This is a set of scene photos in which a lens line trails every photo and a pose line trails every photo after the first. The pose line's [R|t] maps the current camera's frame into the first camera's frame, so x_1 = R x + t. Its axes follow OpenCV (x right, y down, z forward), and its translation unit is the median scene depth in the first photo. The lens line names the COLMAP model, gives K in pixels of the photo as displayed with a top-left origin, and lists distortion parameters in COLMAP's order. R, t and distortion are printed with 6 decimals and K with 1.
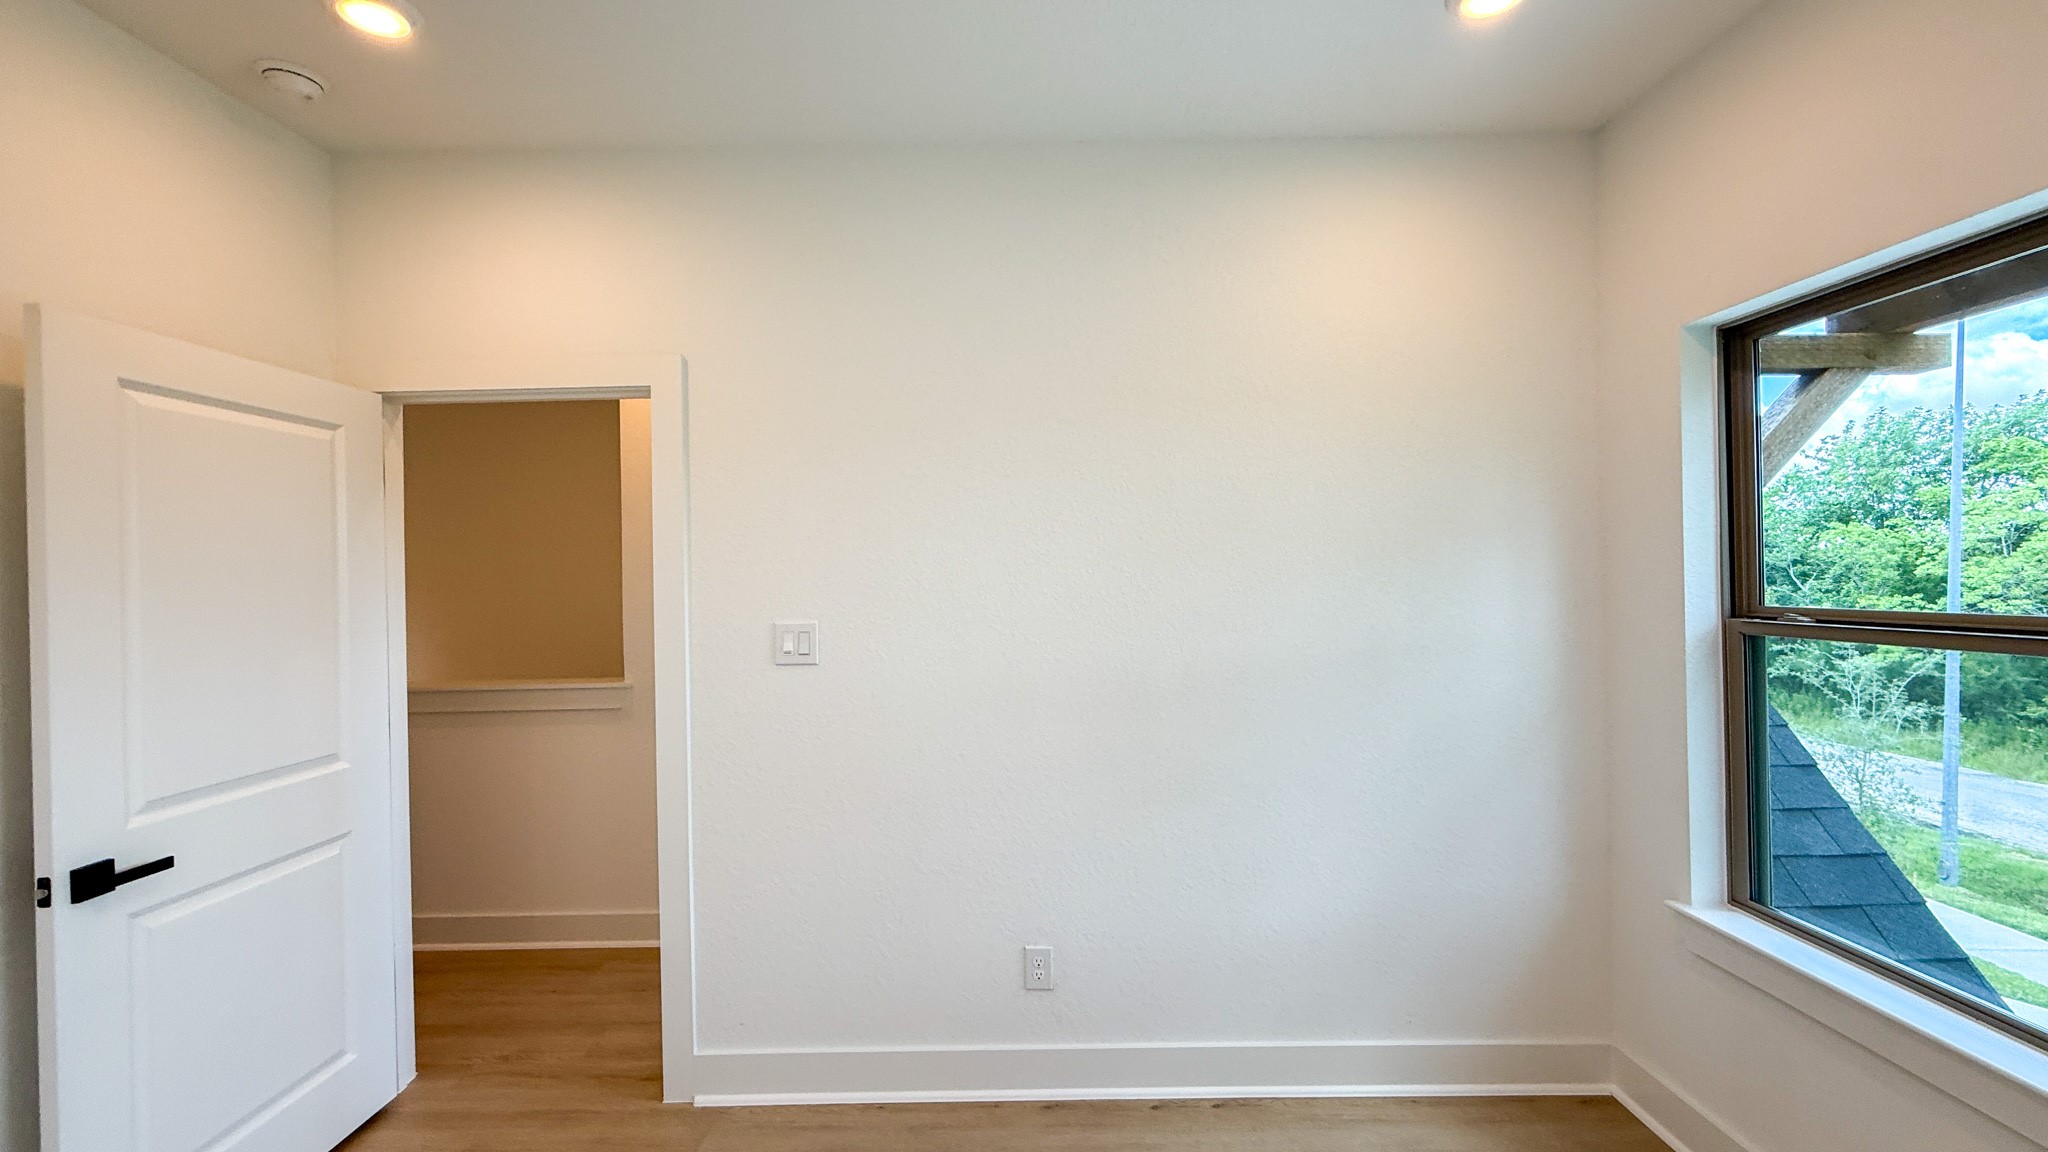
lens RADIAL K [[818.3, 0, 1024.4], [0, 818.3, 578.8], [0, 0, 1]] dist [-0.000571, -0.001410]
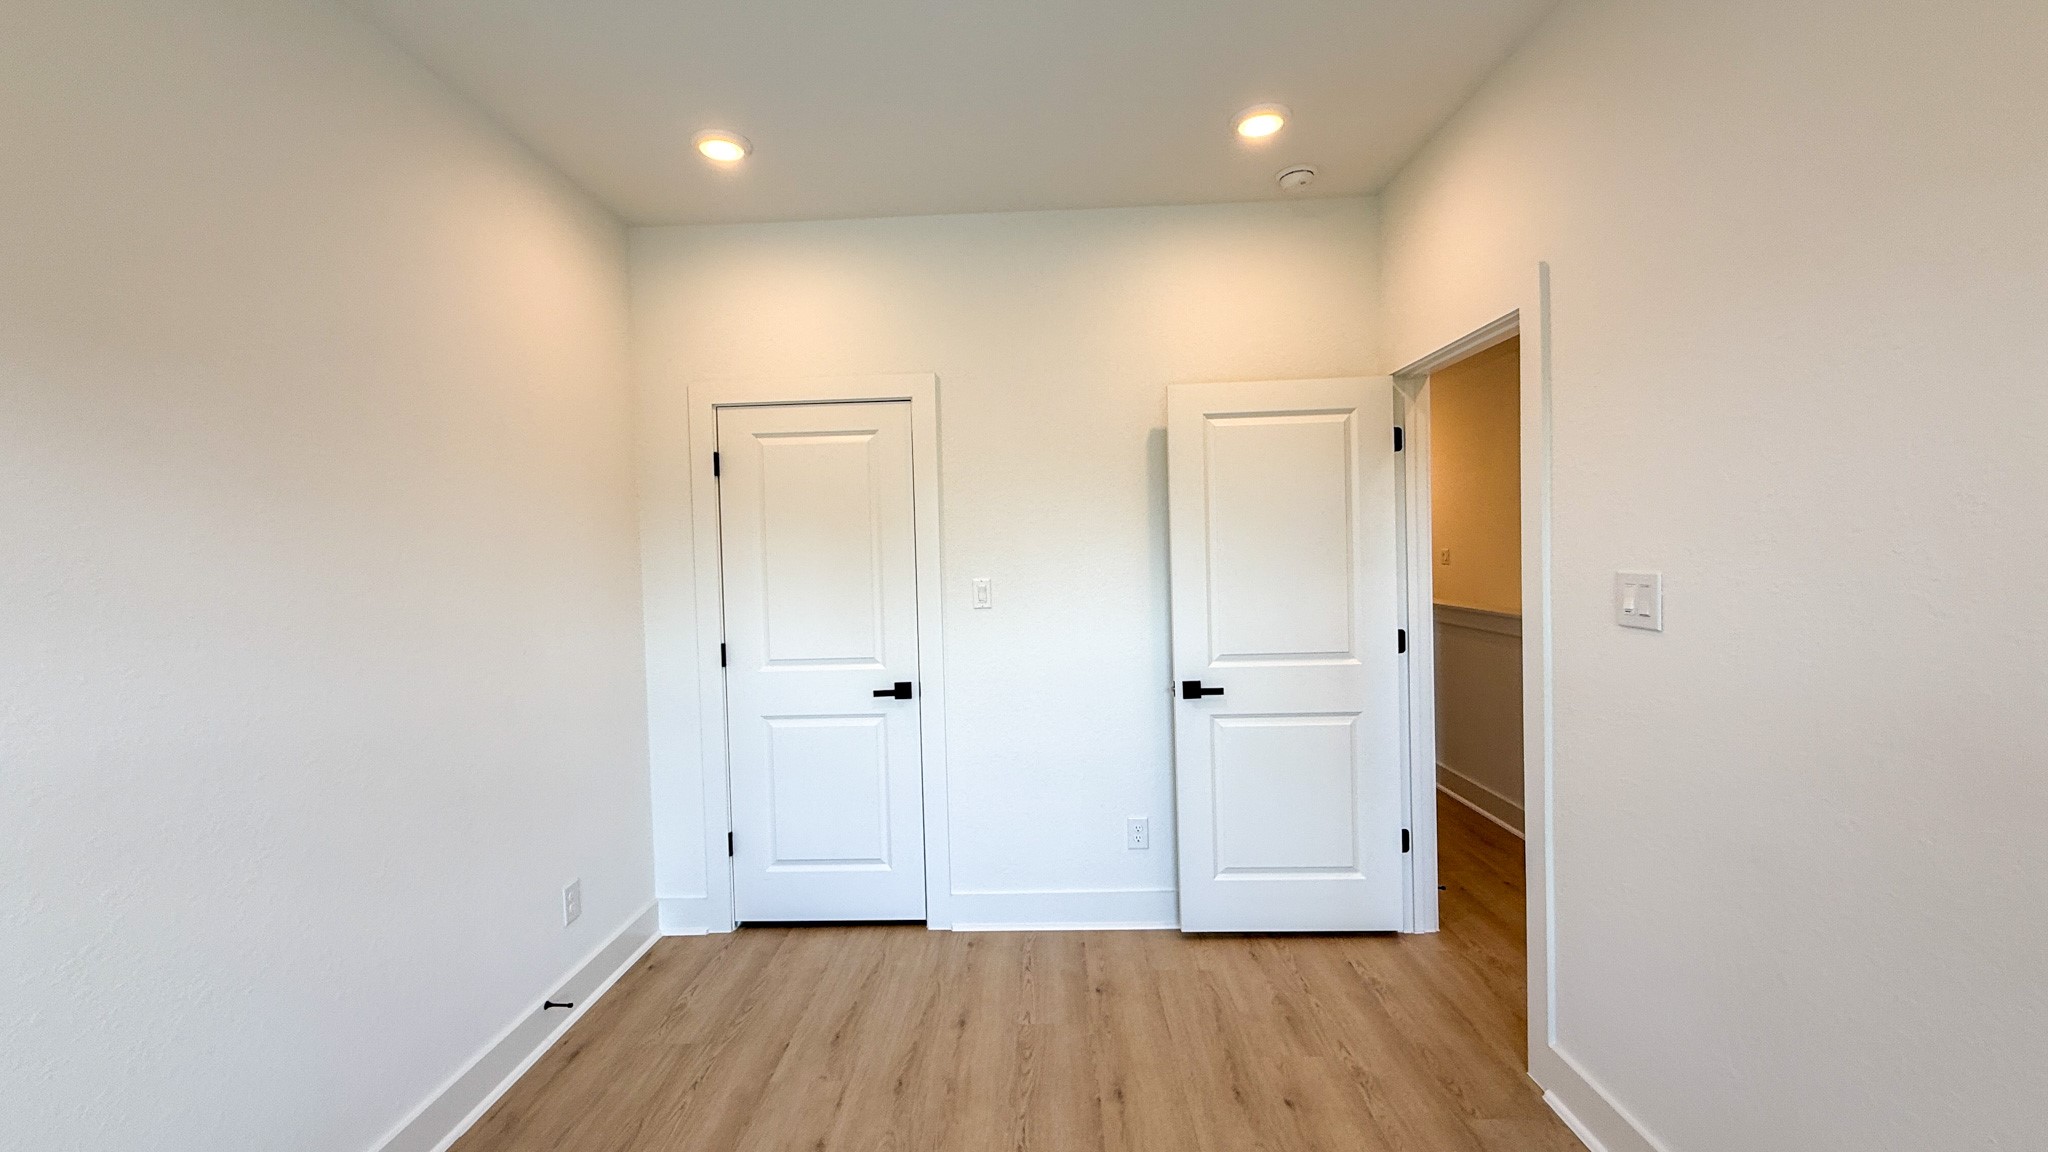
lens RADIAL K [[818.3, 0, 1014.6], [0, 818.3, 583.7], [0, 0, 1]] dist [-0.000571, -0.001410]
pose [[-0.039309, 0.058430, -0.997517, 0.532435], [0.022880, 0.998080, 0.057562, 0.007829], [0.998965, -0.020560, -0.040570, 0.494460]]
